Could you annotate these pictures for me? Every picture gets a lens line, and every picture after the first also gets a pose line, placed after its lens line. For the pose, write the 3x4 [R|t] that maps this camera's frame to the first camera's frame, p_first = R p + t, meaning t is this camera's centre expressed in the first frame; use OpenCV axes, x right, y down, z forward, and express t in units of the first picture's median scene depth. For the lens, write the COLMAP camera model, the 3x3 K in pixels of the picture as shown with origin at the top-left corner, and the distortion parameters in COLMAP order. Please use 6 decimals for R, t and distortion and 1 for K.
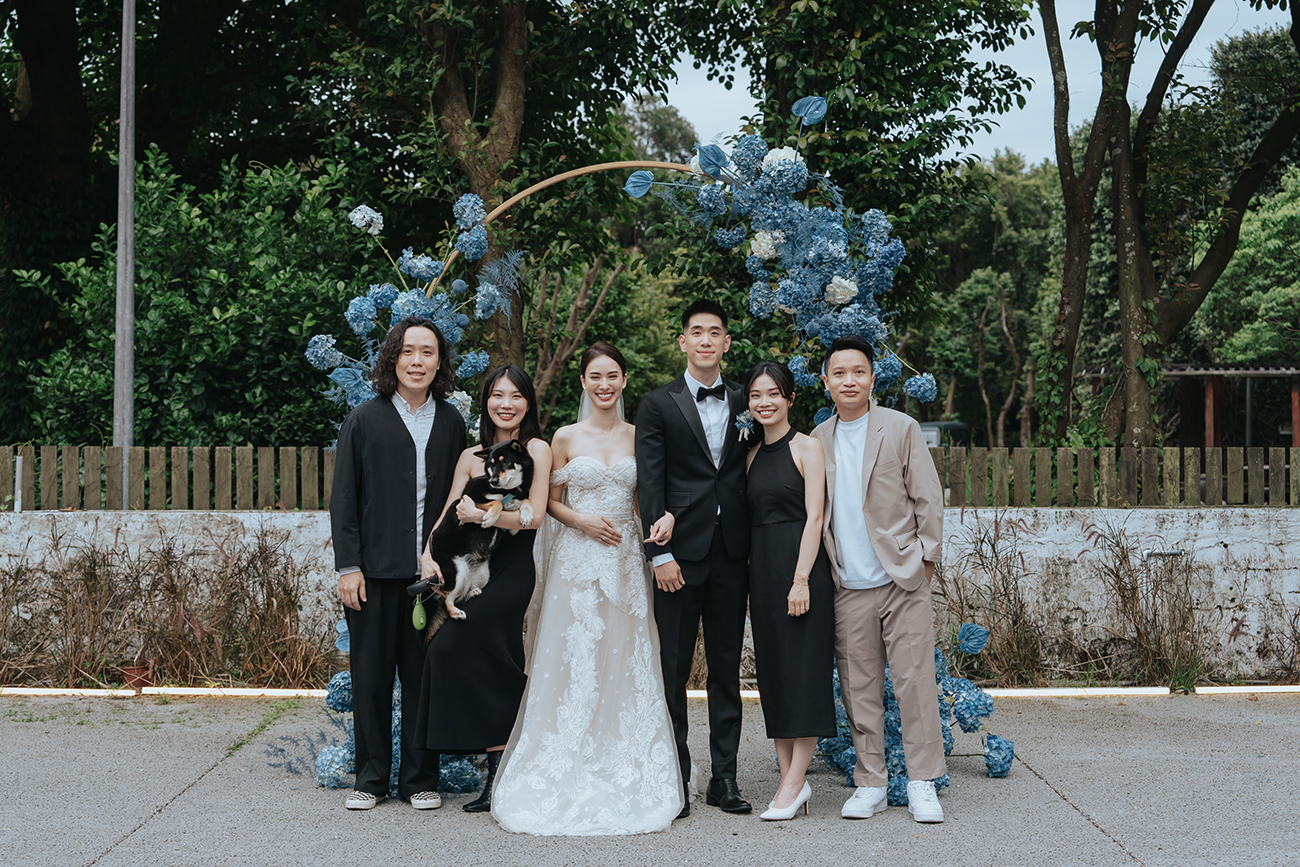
lens RADIAL K [[2173.4, 0, 707.2], [0, 2173.4, 409.5], [0, 0, 1]] dist [-0.005433, 0.048109]
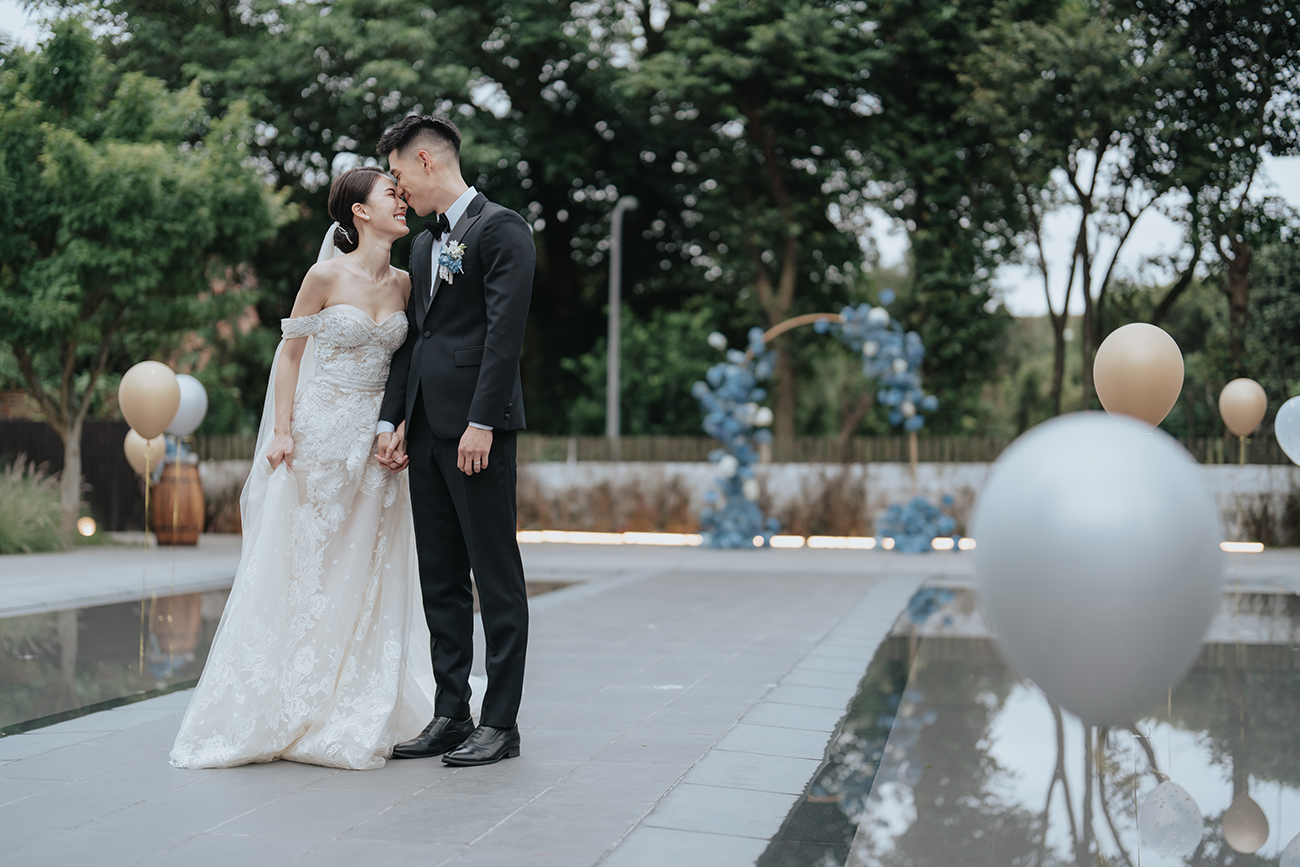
lens RADIAL K [[1784.1, 0, 650.0], [0, 1784.1, 433.5], [0, 0, 1]] dist [-0.005805, 0.113389]
pose [[0.979498, 0.000188, -0.201456, 0.132370], [-0.004686, 0.999750, -0.021849, 0.048482], [0.201402, 0.022345, 0.979254, -0.751647]]
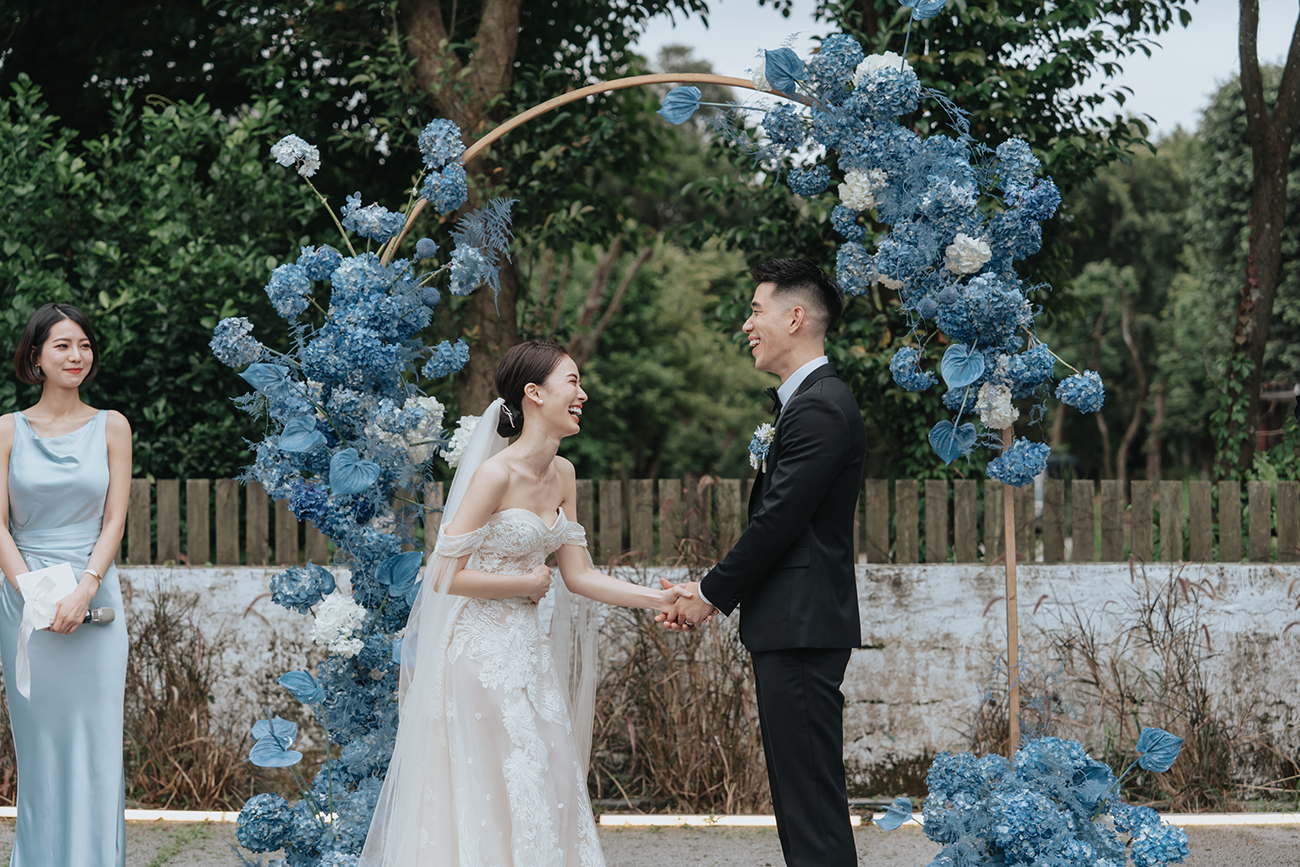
lens RADIAL K [[2701.4, 0, 682.1], [0, 2701.4, 412.6], [0, 0, 1]] dist [0.048855, -0.532362]
pose [[0.999709, -0.000186, -0.024141, -0.006435], [-0.000081, 0.999939, -0.011082, 0.004229], [0.024141, 0.011081, 0.999647, 0.081753]]
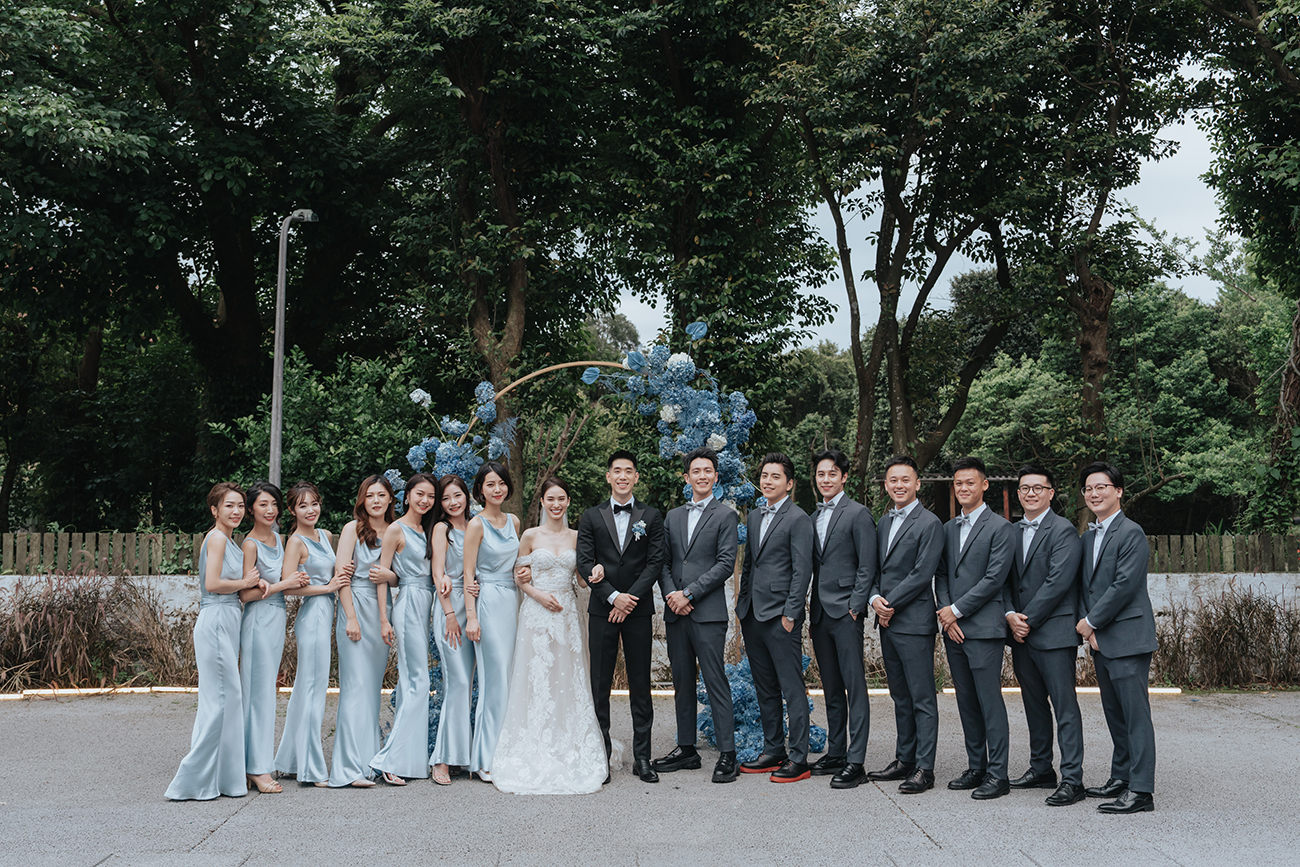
lens RADIAL K [[1332.4, 0, 638.6], [0, 1332.4, 399.5], [0, 0, 1]] dist [-0.004752, -0.002216]
pose [[0.999989, 0.000843, -0.004607, 0.005917], [-0.001180, 0.997287, -0.073599, -0.009260], [0.004533, 0.073604, 0.997277, 0.012290]]
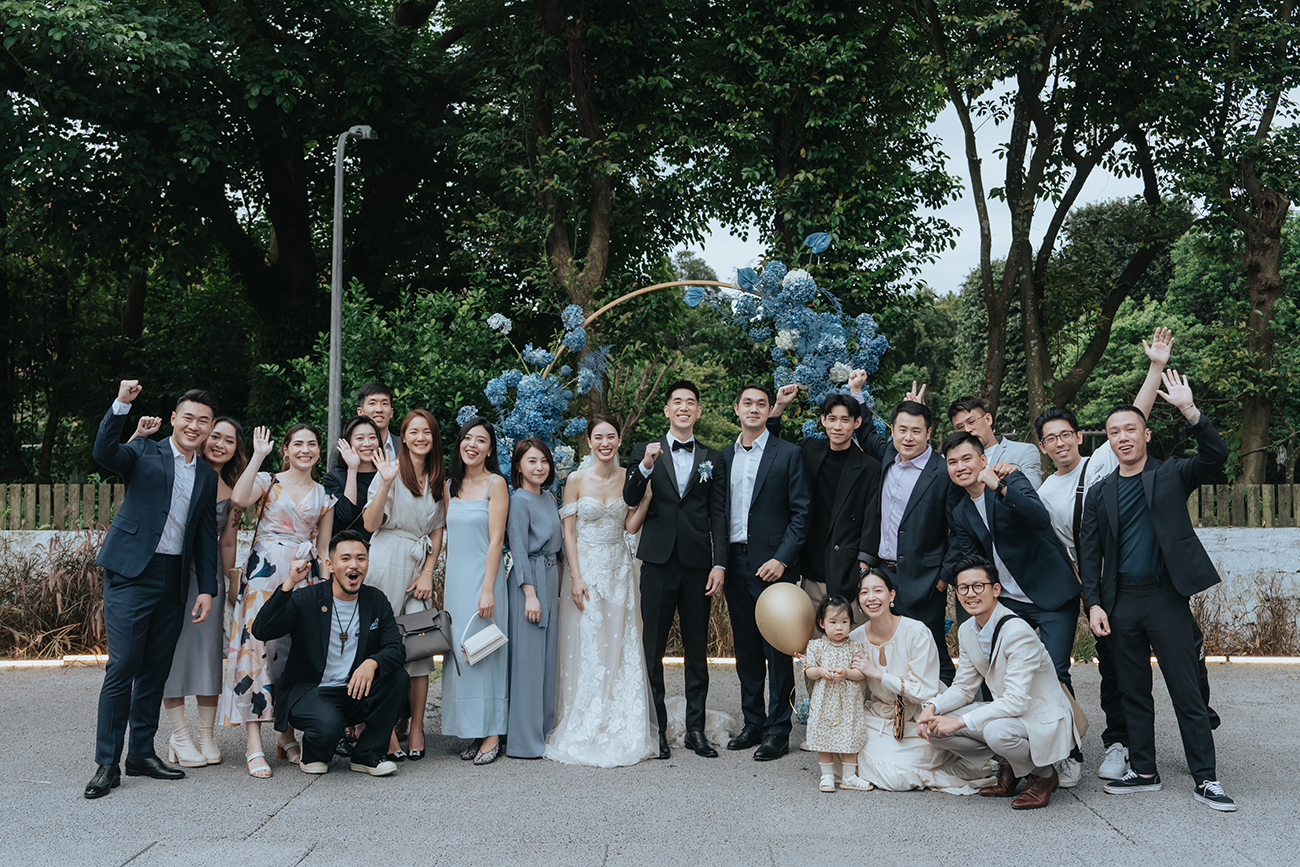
lens RADIAL K [[1424.1, 0, 649.0], [0, 1424.1, 415.4], [0, 0, 1]] dist [-0.005064, -0.000327]
pose [[0.998643, -0.003688, -0.051952, -0.008858], [0.002107, 0.999534, -0.030441, -0.000079], [0.052041, 0.030290, 0.998185, 0.061205]]
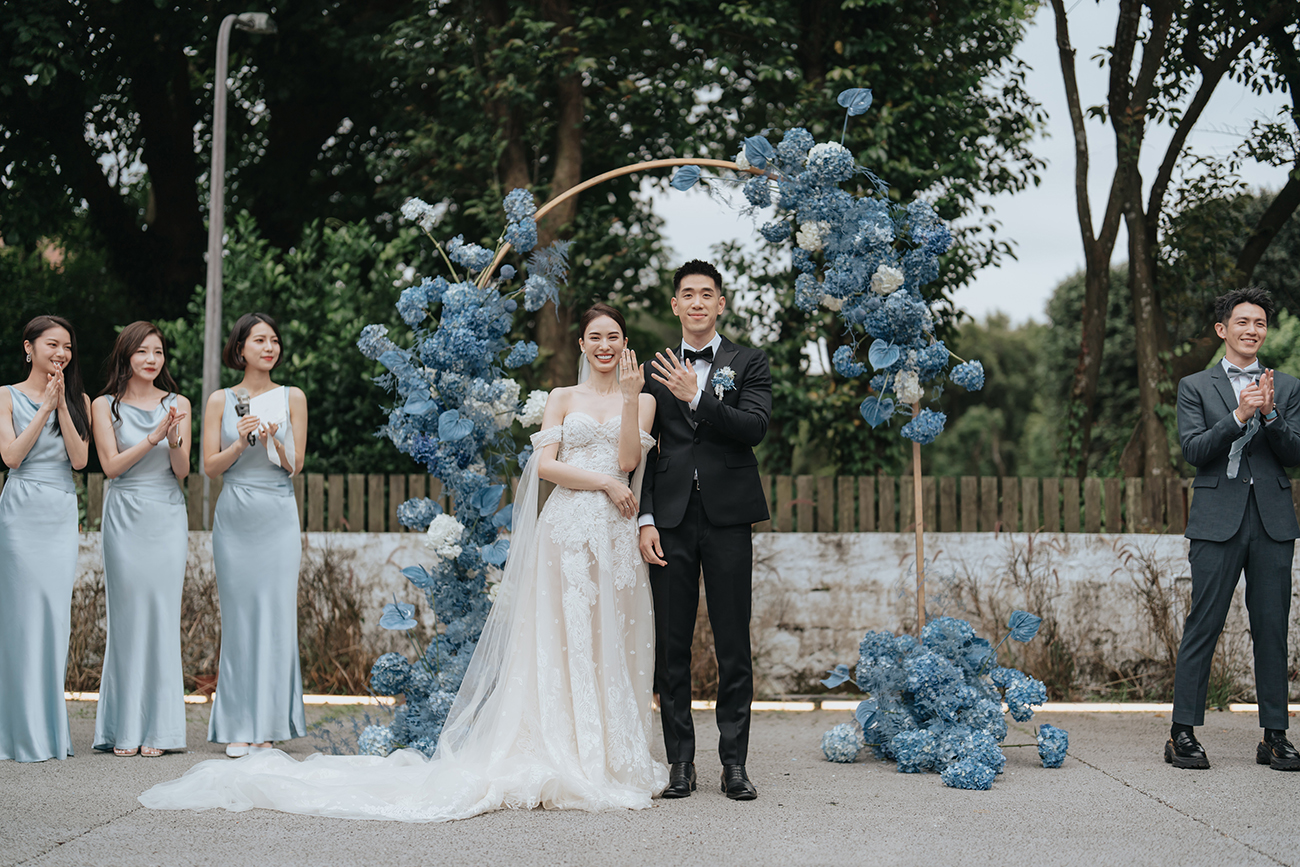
lens RADIAL K [[1800.7, 0, 650.0], [0, 1800.7, 433.5], [0, 0, 1]] dist [0.000375, 0.109815]
pose [[0.998699, 0.000841, -0.050978, -0.003479], [-0.003811, 0.998298, -0.058189, 0.043508], [0.050843, 0.058307, 0.997003, 0.113286]]
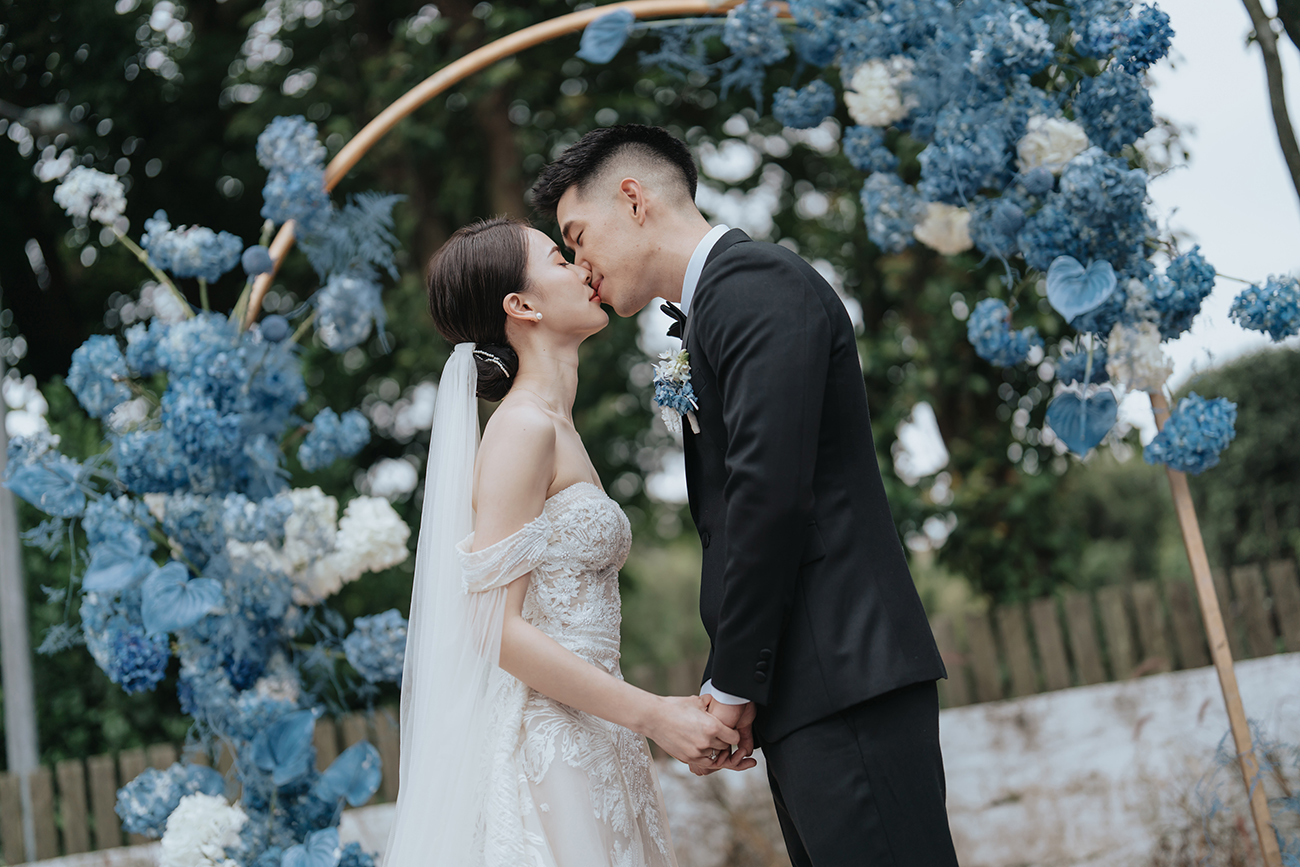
lens RADIAL K [[1890.7, 0, 643.5], [0, 1890.7, 419.0], [0, 0, 1]] dist [-0.021349, 0.467298]
pose [[0.980225, -0.178038, -0.086377, -0.000655], [0.160343, 0.970405, -0.180568, 0.042984], [0.115968, 0.163147, 0.979762, 0.395915]]
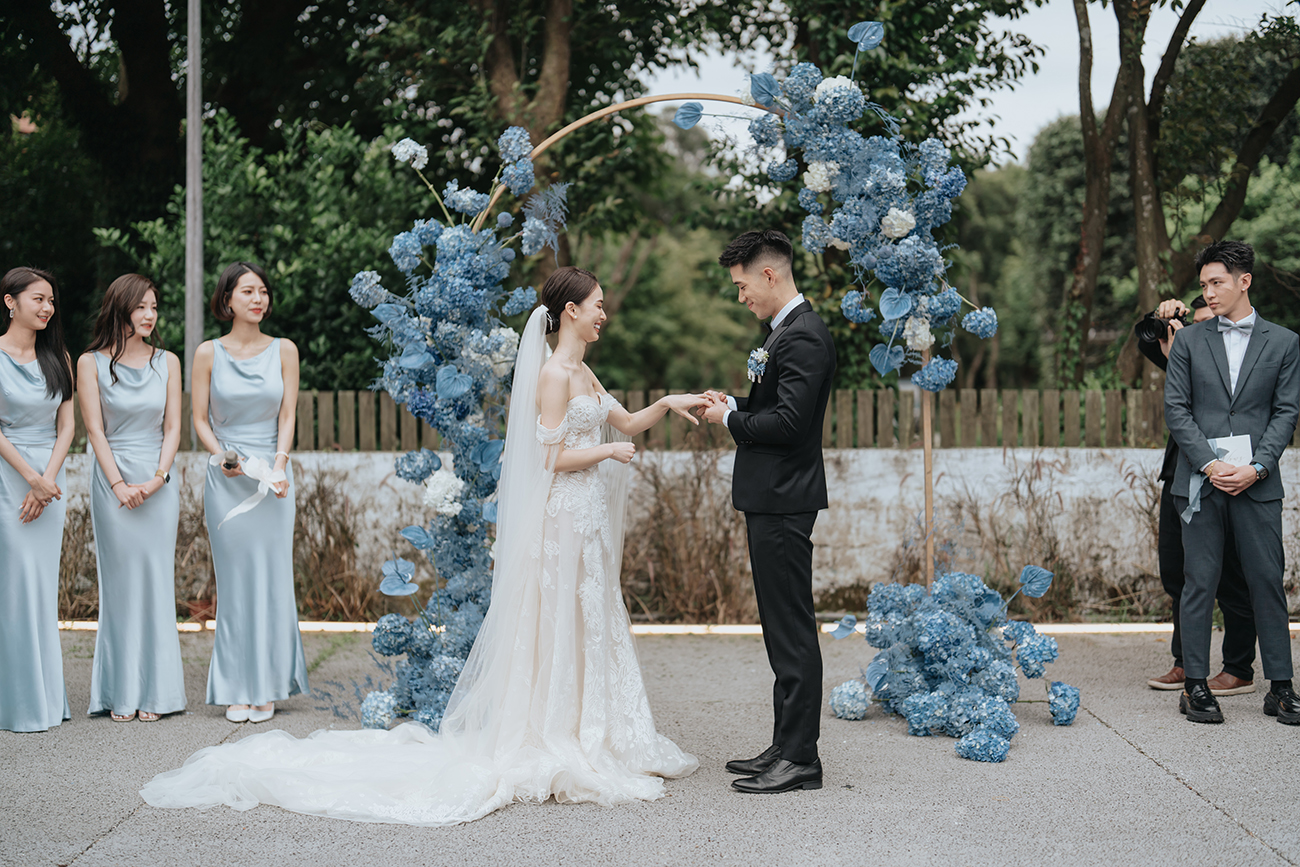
lens RADIAL K [[1784.1, 0, 650.0], [0, 1784.1, 433.5], [0, 0, 1]] dist [-0.005805, 0.113389]
pose [[0.999259, -0.001994, -0.038432, -0.012313], [0.003301, 0.999418, 0.033964, 0.007831], [0.038342, -0.034065, 0.998684, 0.132411]]
